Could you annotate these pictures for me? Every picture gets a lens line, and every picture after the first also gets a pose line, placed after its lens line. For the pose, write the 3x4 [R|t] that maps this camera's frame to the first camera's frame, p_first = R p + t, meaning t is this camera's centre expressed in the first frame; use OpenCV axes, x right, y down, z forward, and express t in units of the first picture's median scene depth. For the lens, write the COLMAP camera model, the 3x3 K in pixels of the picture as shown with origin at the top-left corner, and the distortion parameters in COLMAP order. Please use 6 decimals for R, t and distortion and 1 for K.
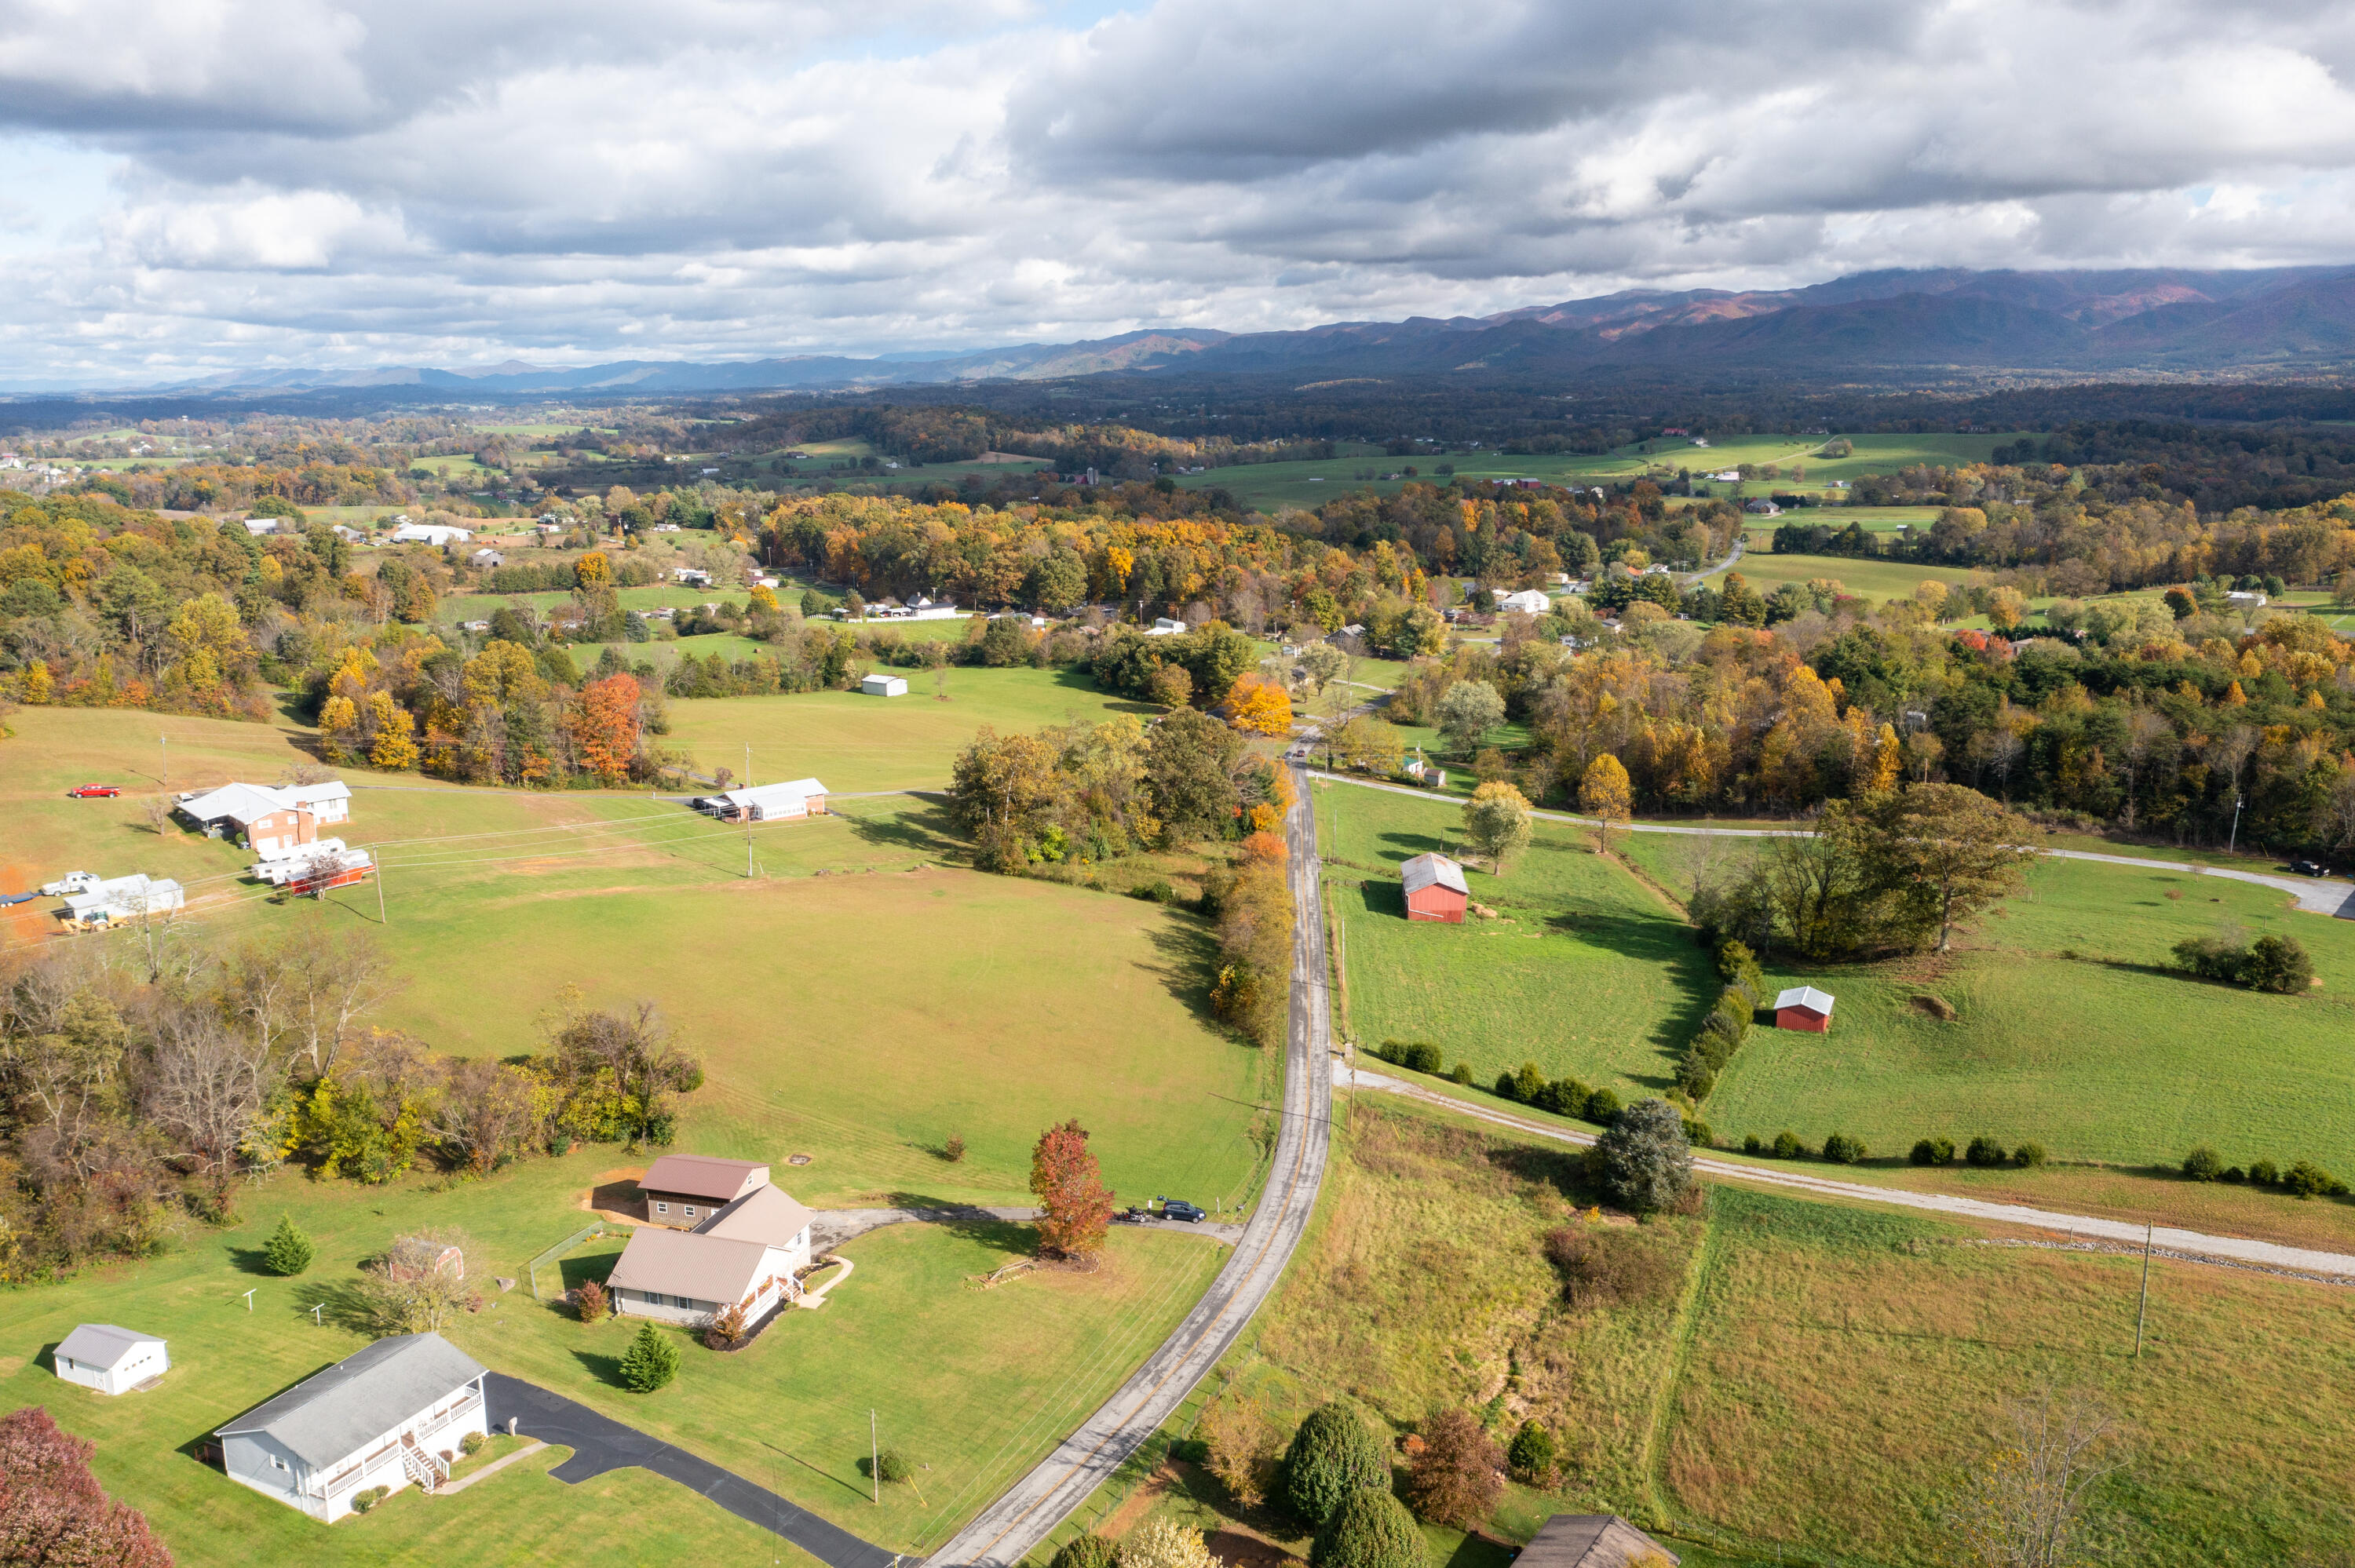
lens RADIAL K [[1861.5, 0, 1181.7], [0, 1861.5, 817.8], [0, 0, 1]] dist [-0.006748, 0.010946]
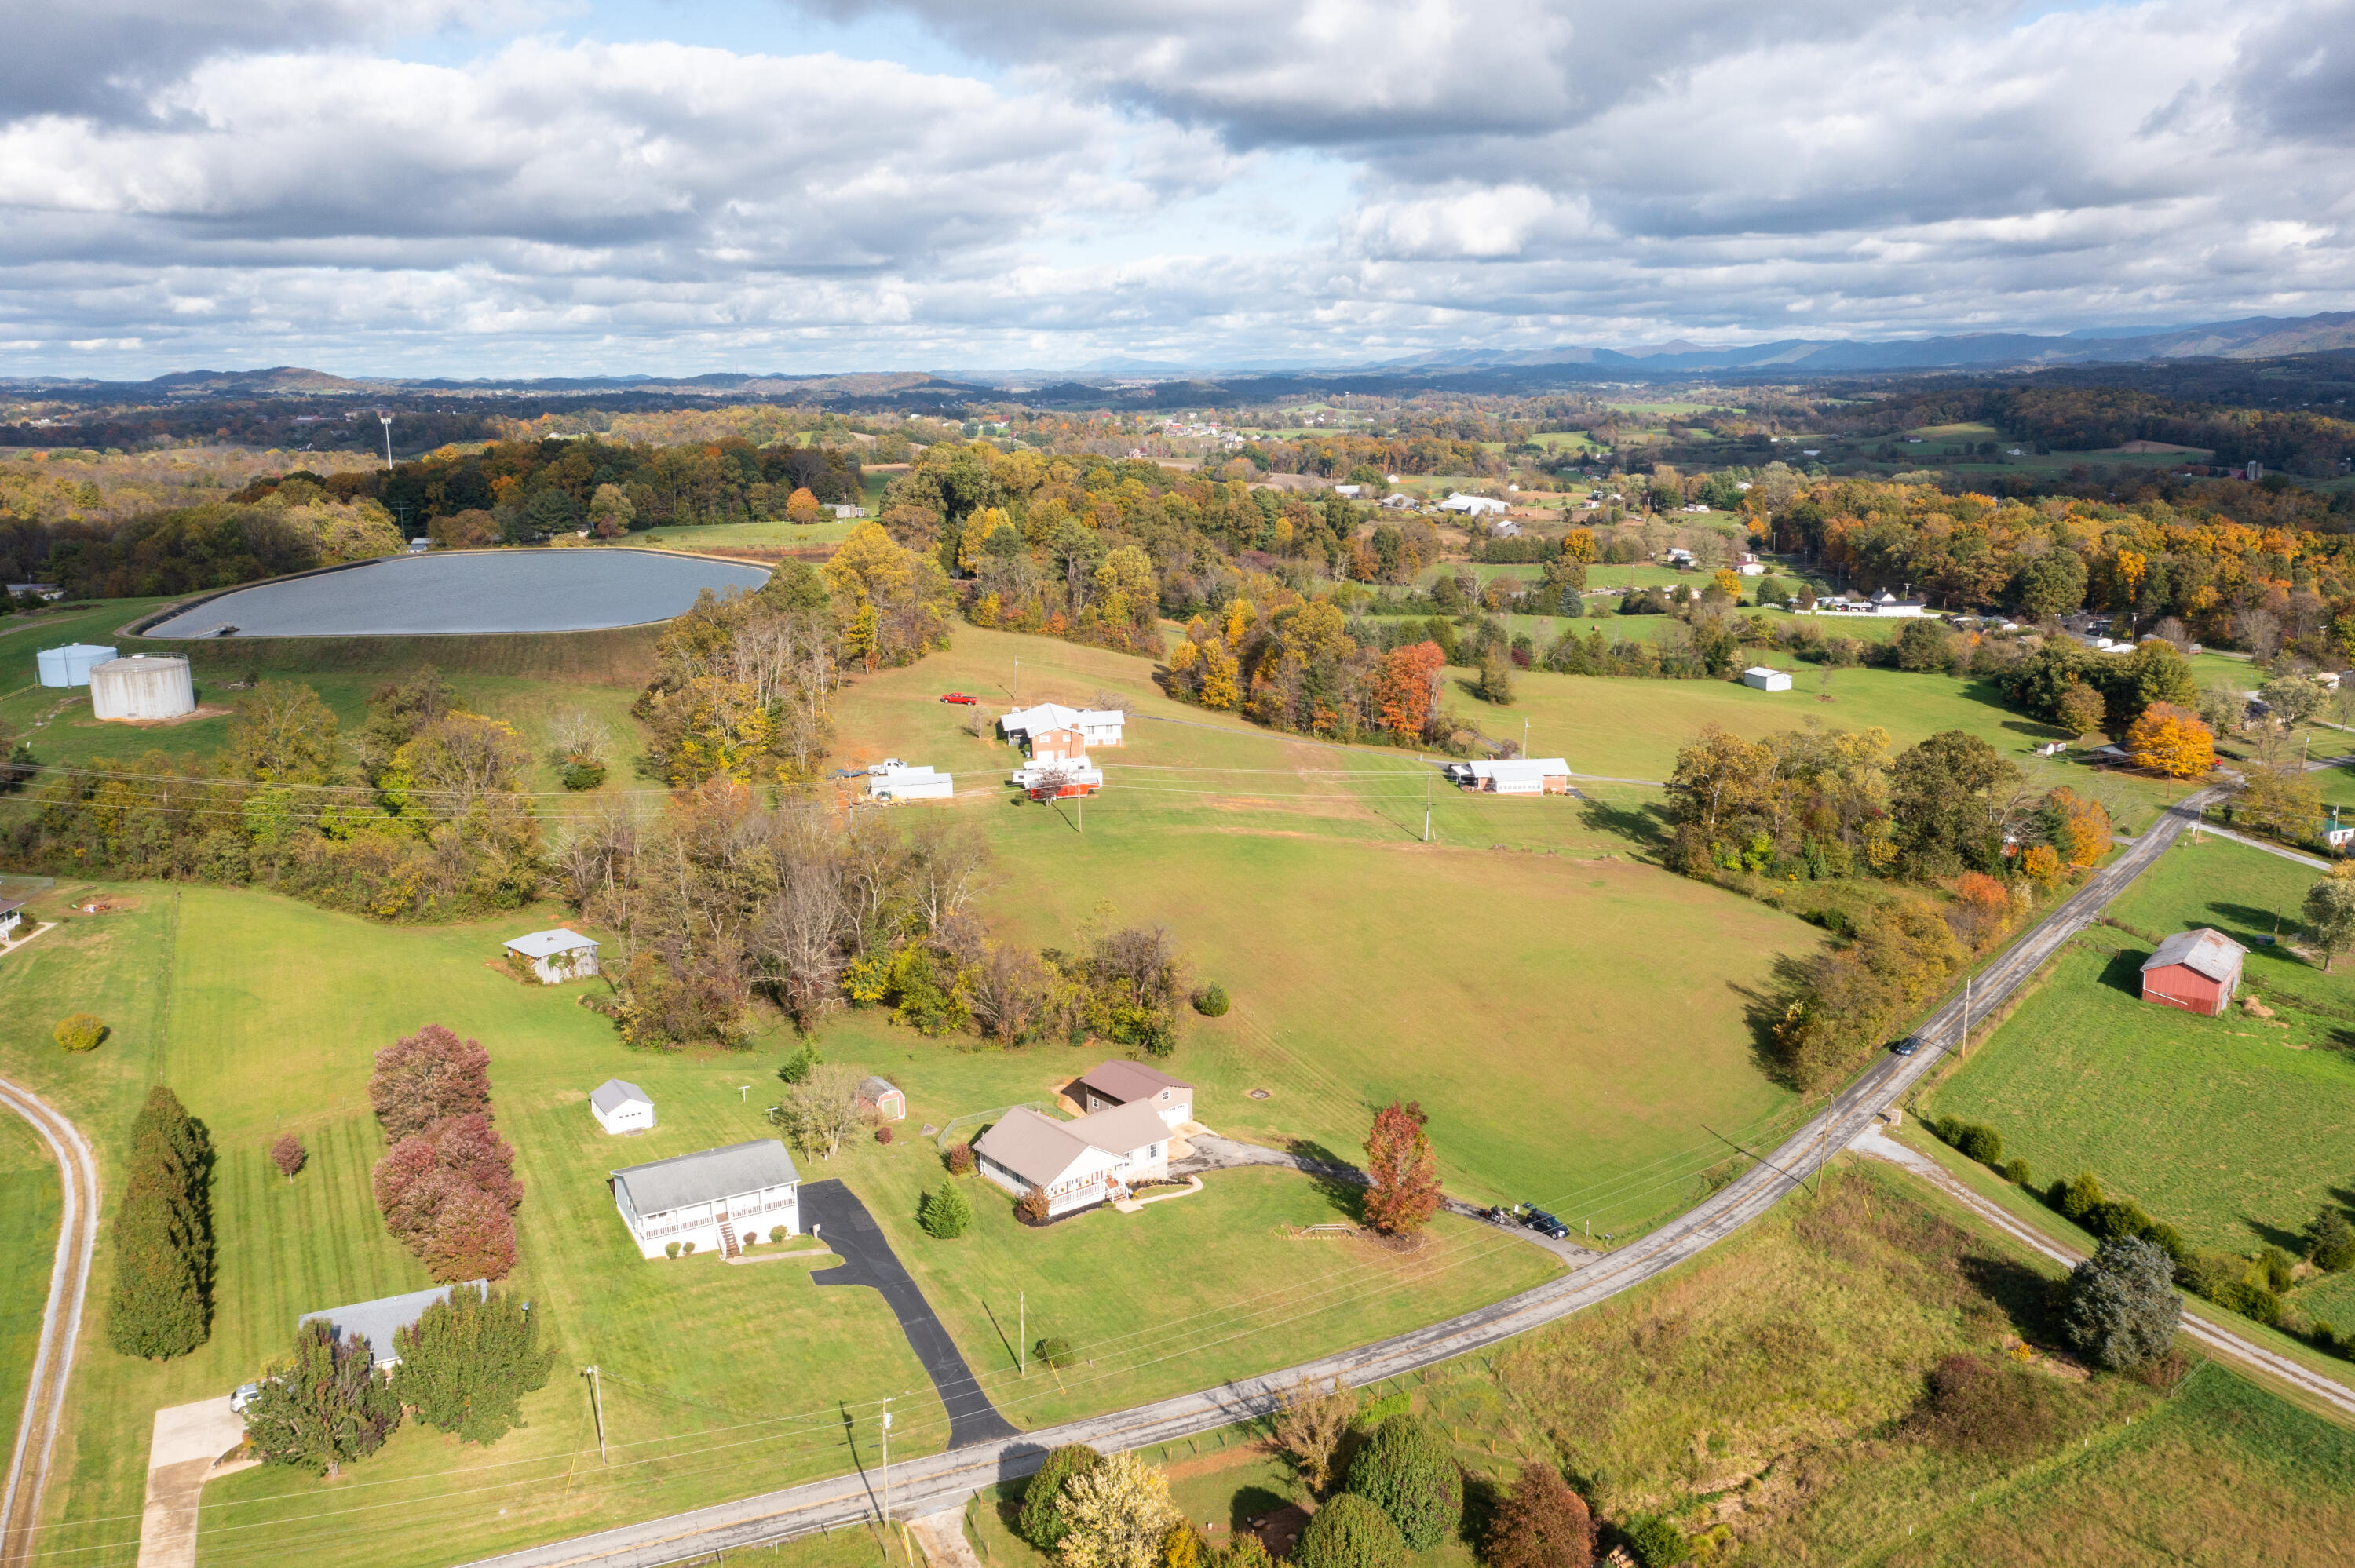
lens RADIAL K [[1869.3, 0, 1177.5], [0, 1869.3, 784.0], [0, 0, 1]] dist [-0.006582, 0.009046]
pose [[0.830145, 0.122177, -0.543996, 0.181186], [-0.126251, 0.991544, 0.030032, -0.011524], [0.543065, 0.043749, 0.838550, 0.034526]]
